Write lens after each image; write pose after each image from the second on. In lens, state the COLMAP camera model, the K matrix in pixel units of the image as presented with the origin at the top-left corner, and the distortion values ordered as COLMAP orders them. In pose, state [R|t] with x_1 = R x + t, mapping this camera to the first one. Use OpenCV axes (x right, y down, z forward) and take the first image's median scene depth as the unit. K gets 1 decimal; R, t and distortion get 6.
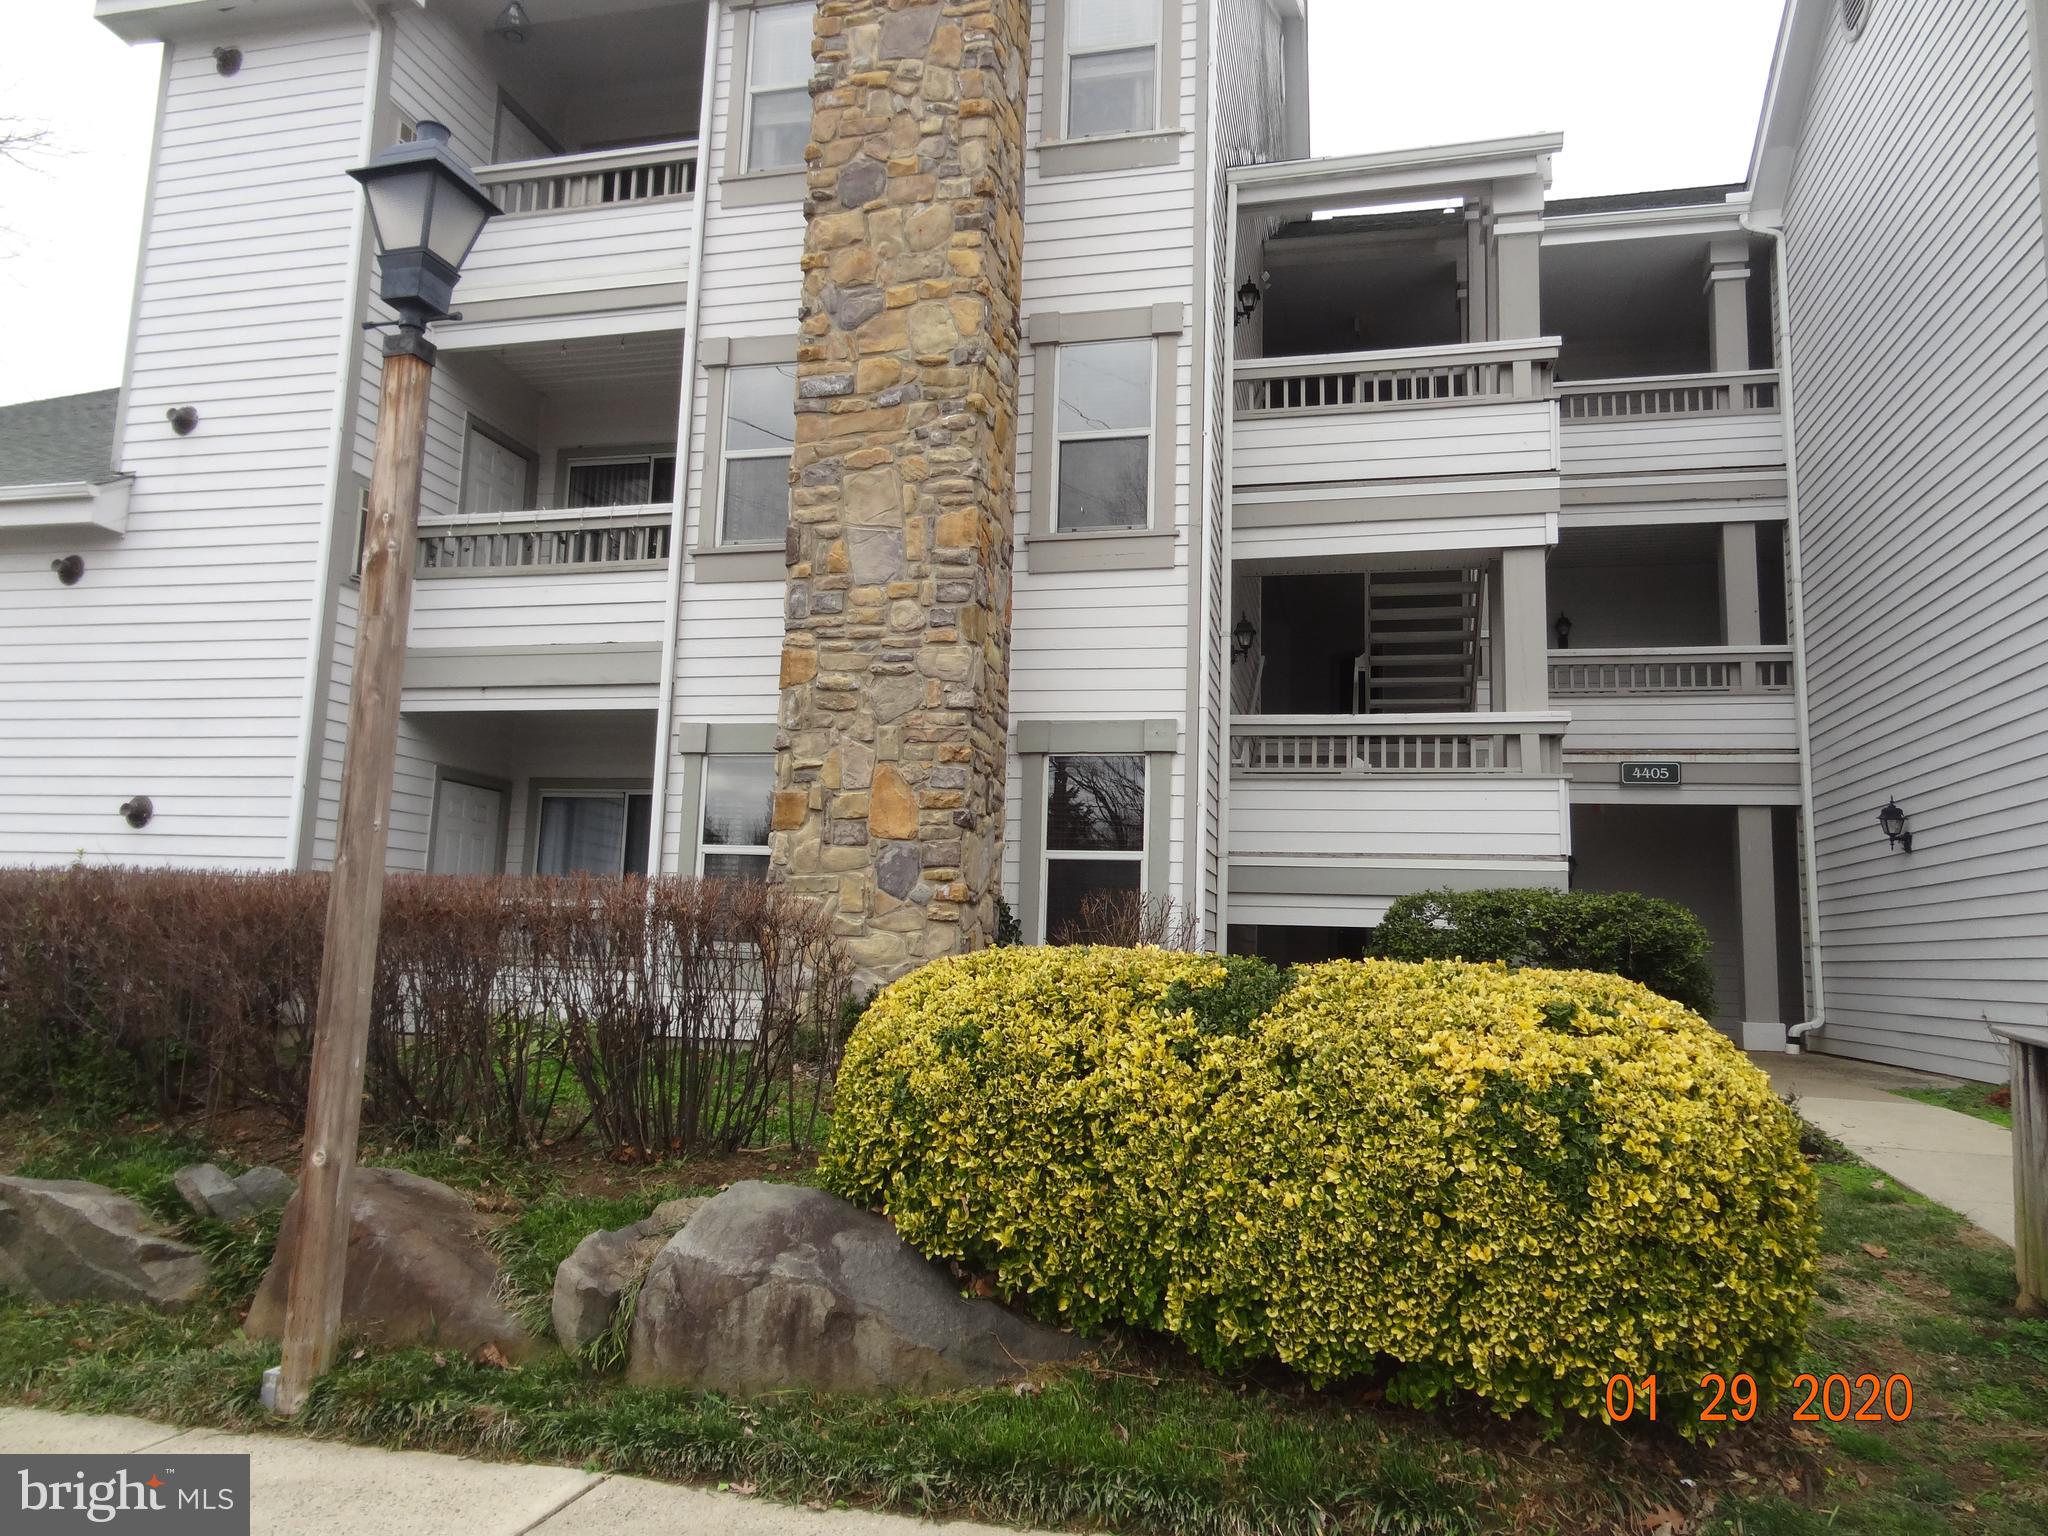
lens RADIAL K [[1410.8, 0, 1022.2], [0, 1410.8, 756.9], [0, 0, 1]] dist [-0.003379, 0.010120]
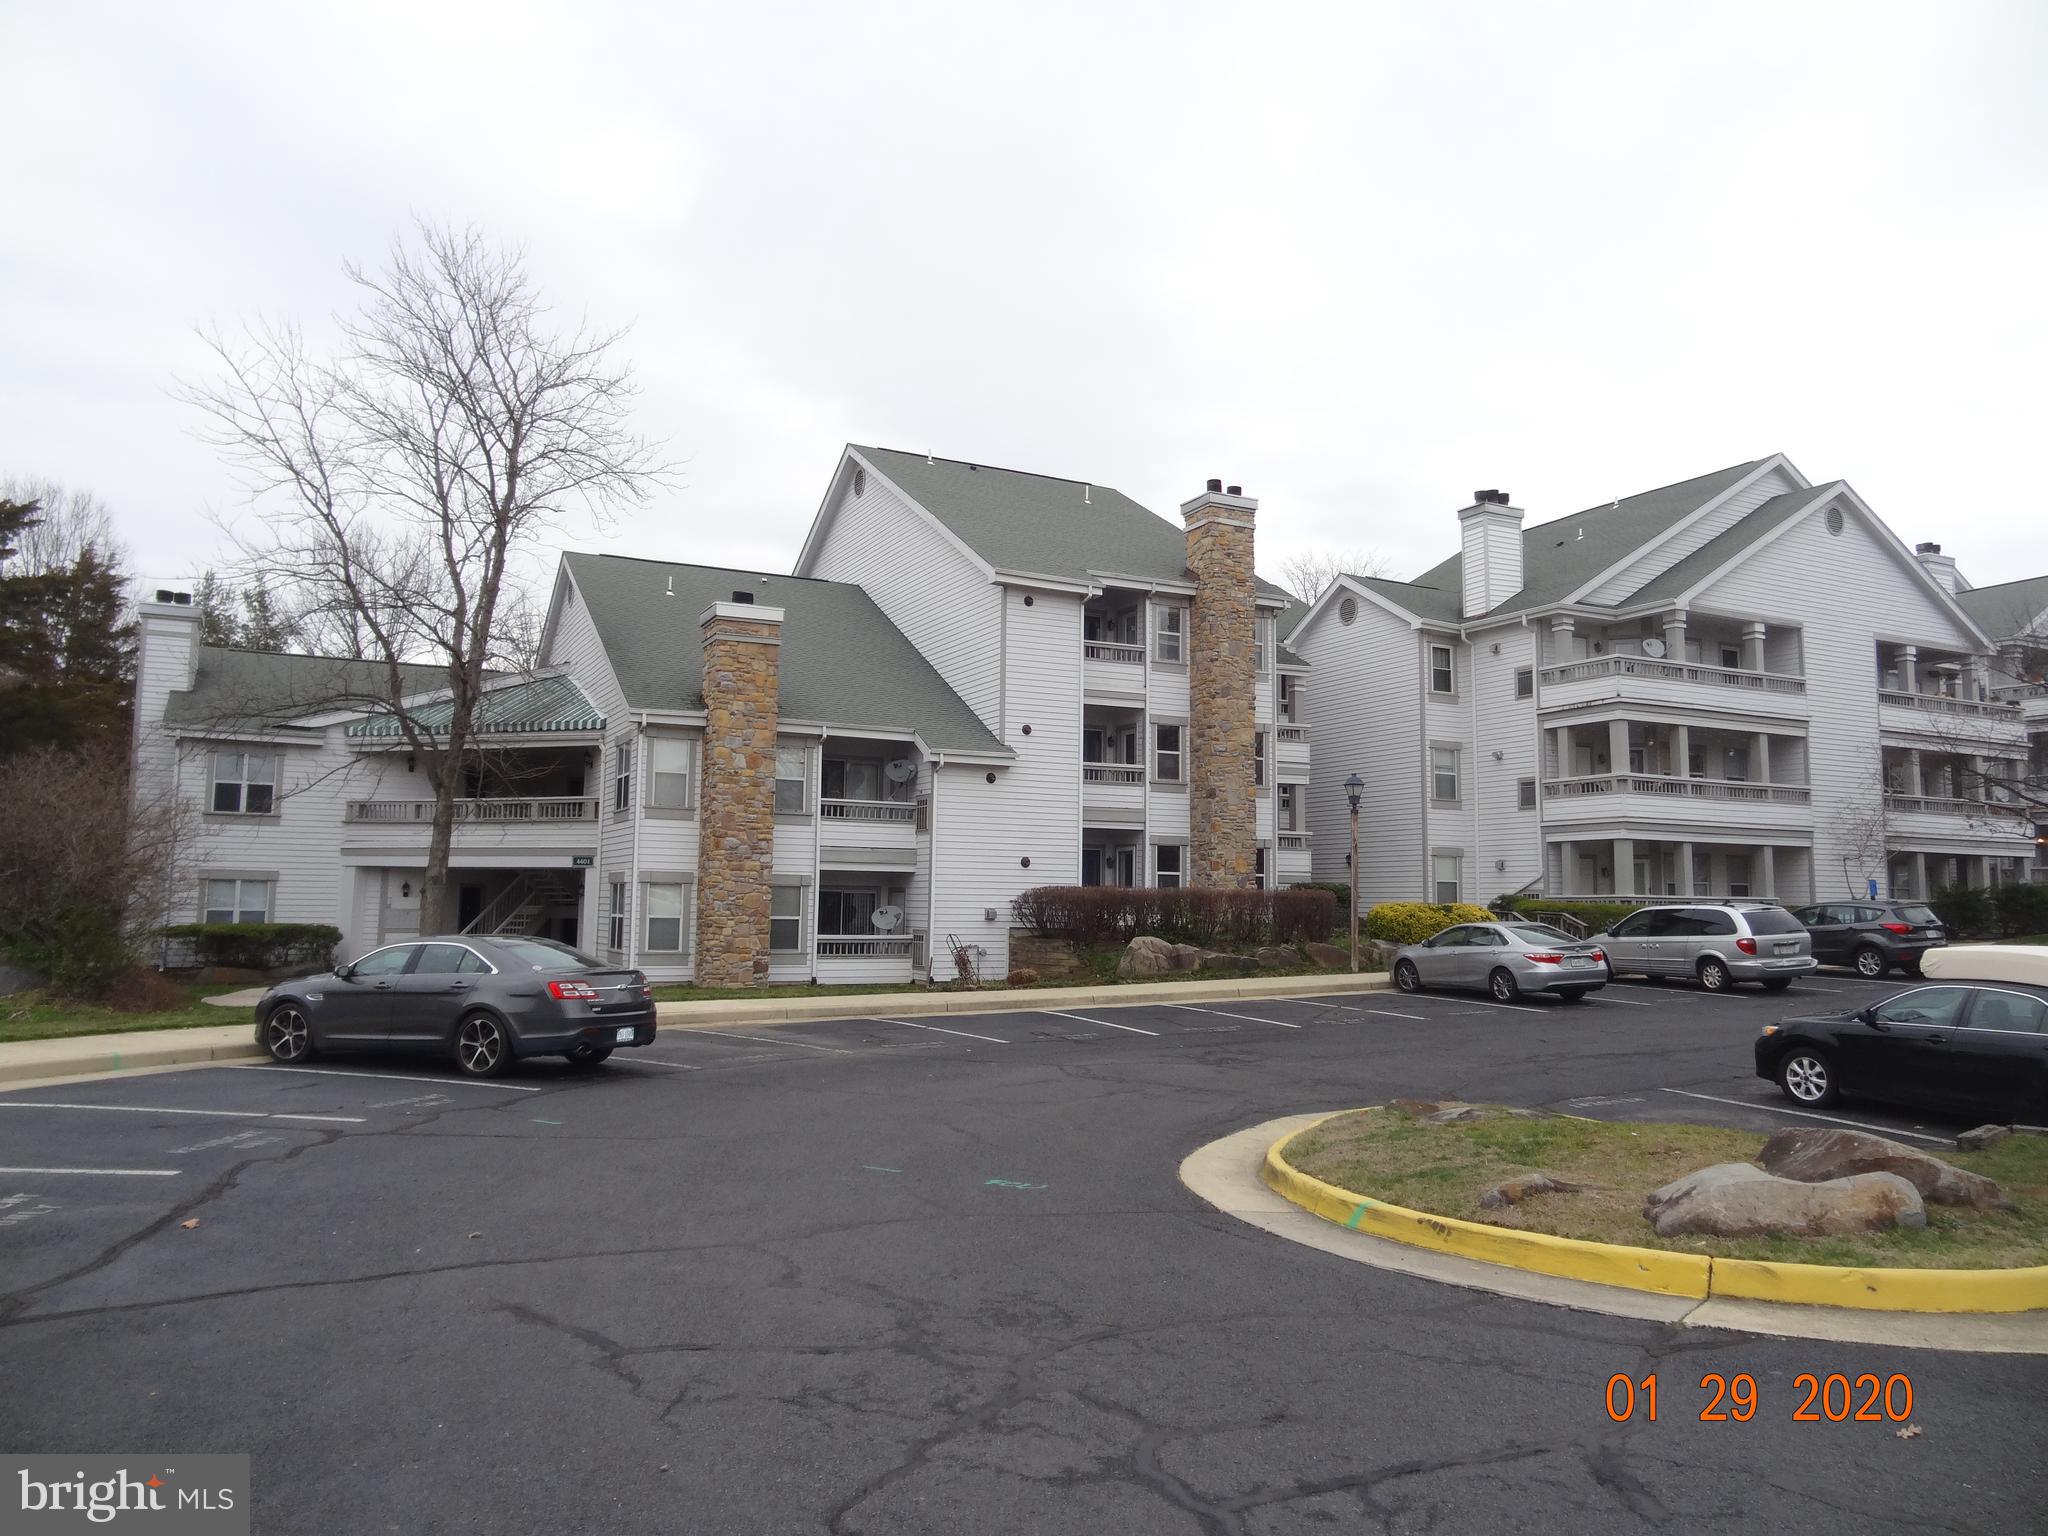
lens RADIAL K [[1410.8, 0, 1022.2], [0, 1410.8, 756.9], [0, 0, 1]] dist [-0.003379, 0.010120]
pose [[0.753785, 0.043689, 0.655668, -2.725519], [-0.078398, 0.996640, 0.023720, -0.267843], [-0.652428, -0.069283, 0.754677, -1.326102]]
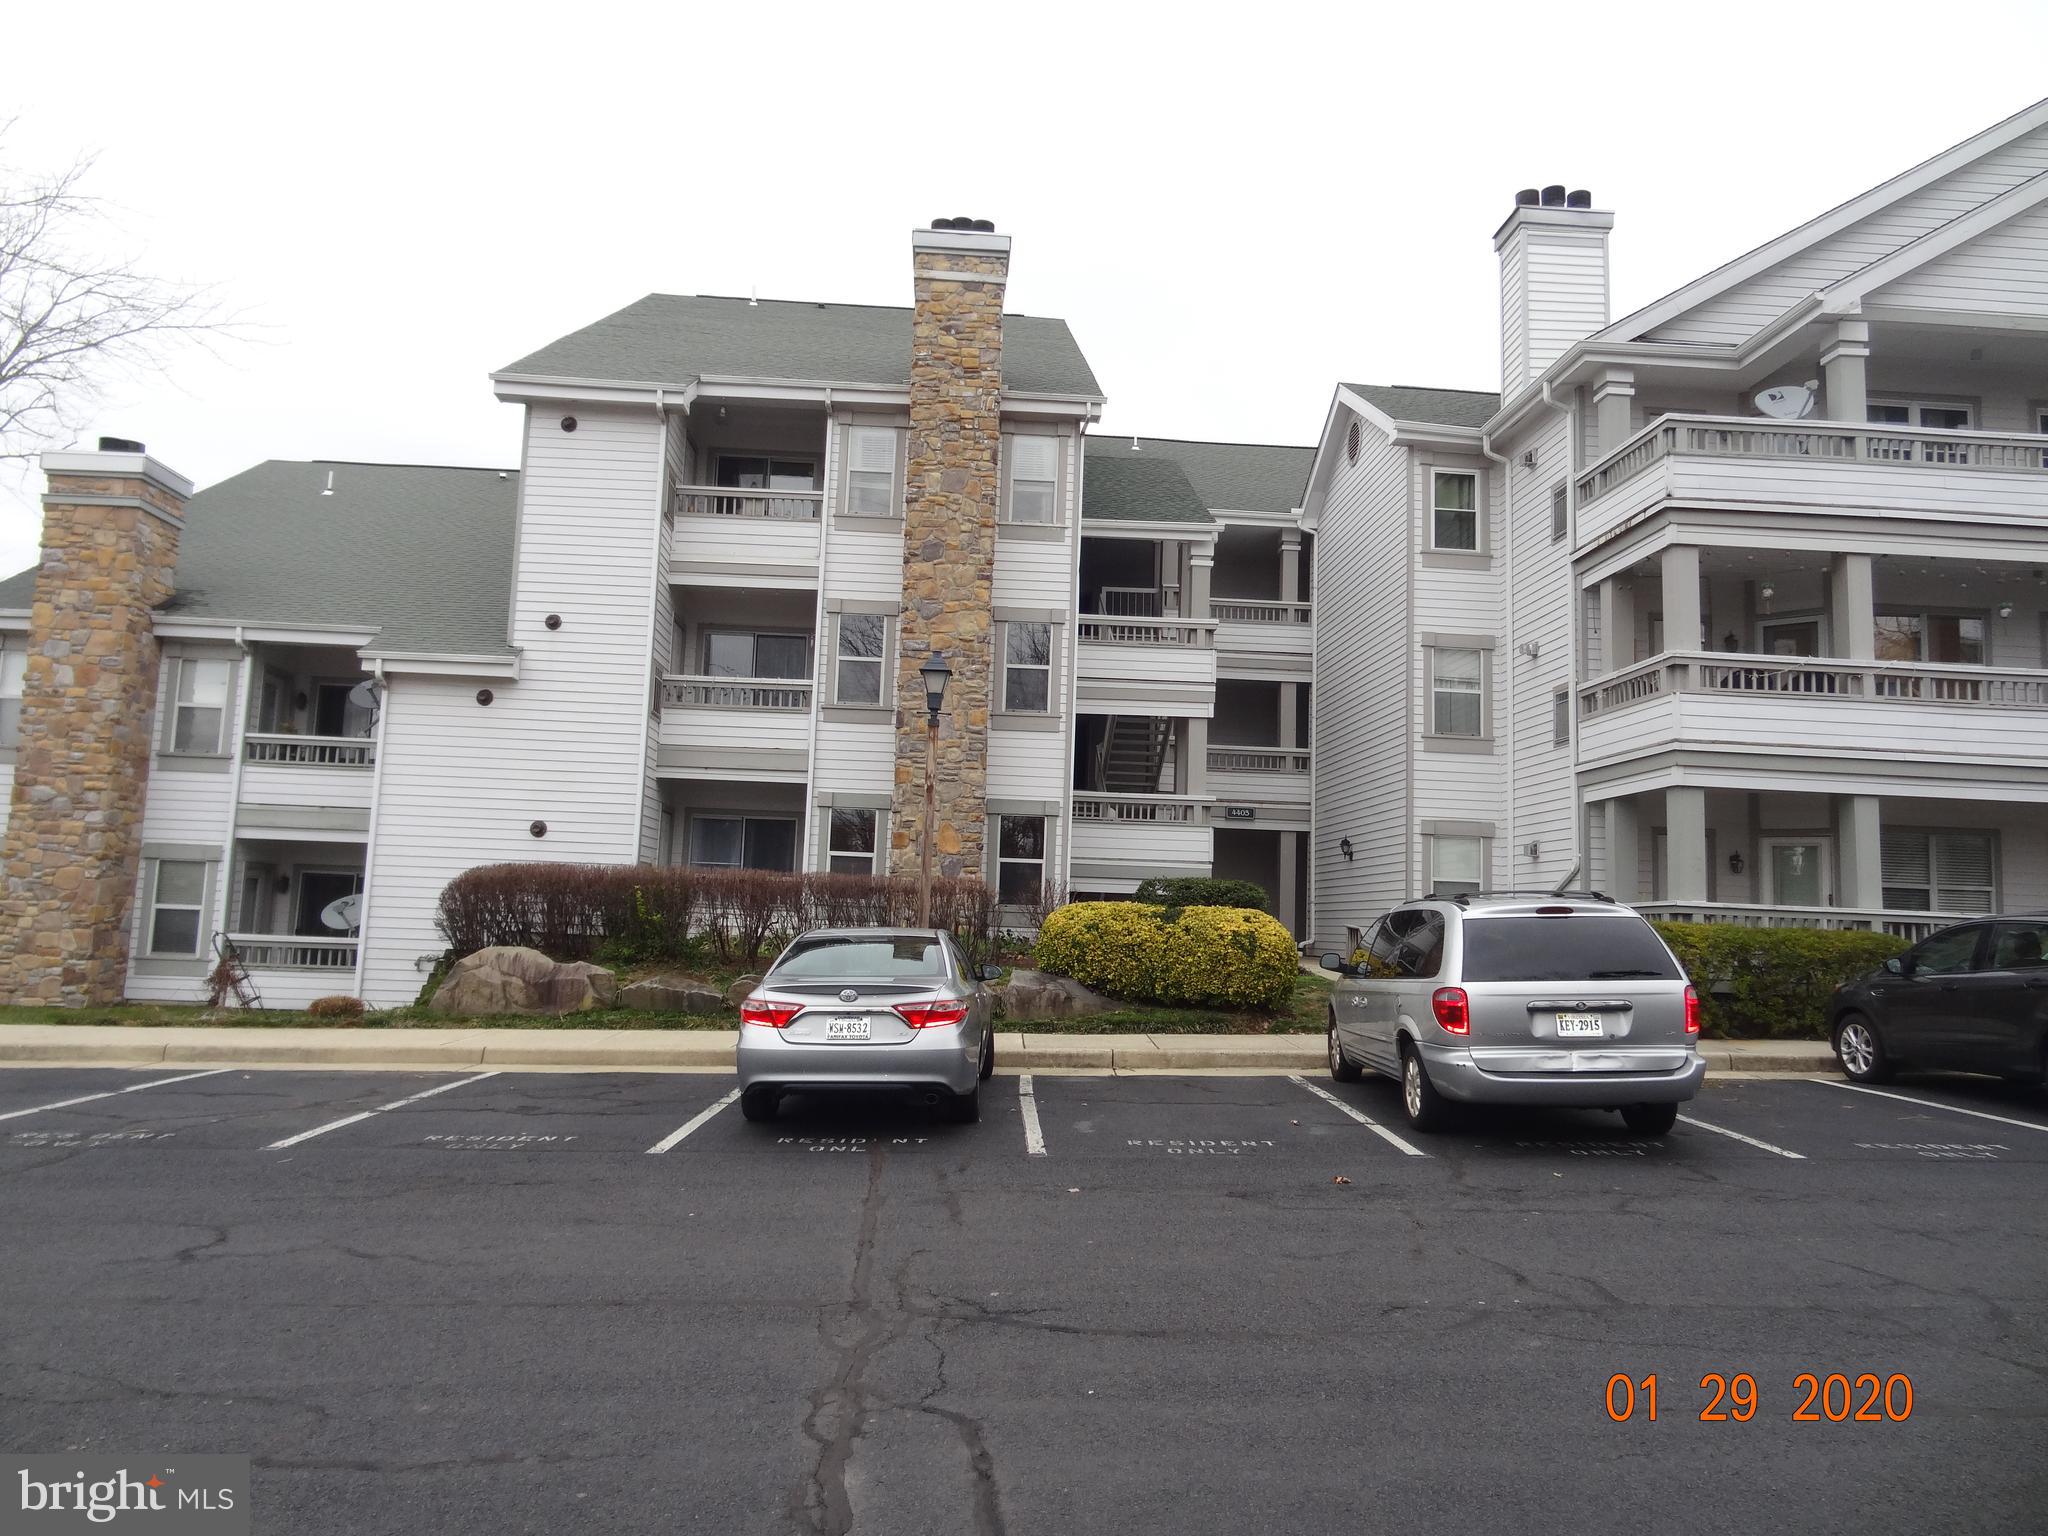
lens RADIAL K [[1412.8, 0, 1024.0], [0, 1412.8, 768.0], [0, 0, 1]] dist [0.000127, 0.005343]
pose [[0.956161, 0.033451, 0.290924, -0.570681], [-0.045142, 0.998417, 0.033564, -0.144429], [-0.289341, -0.045225, 0.956157, -1.076726]]
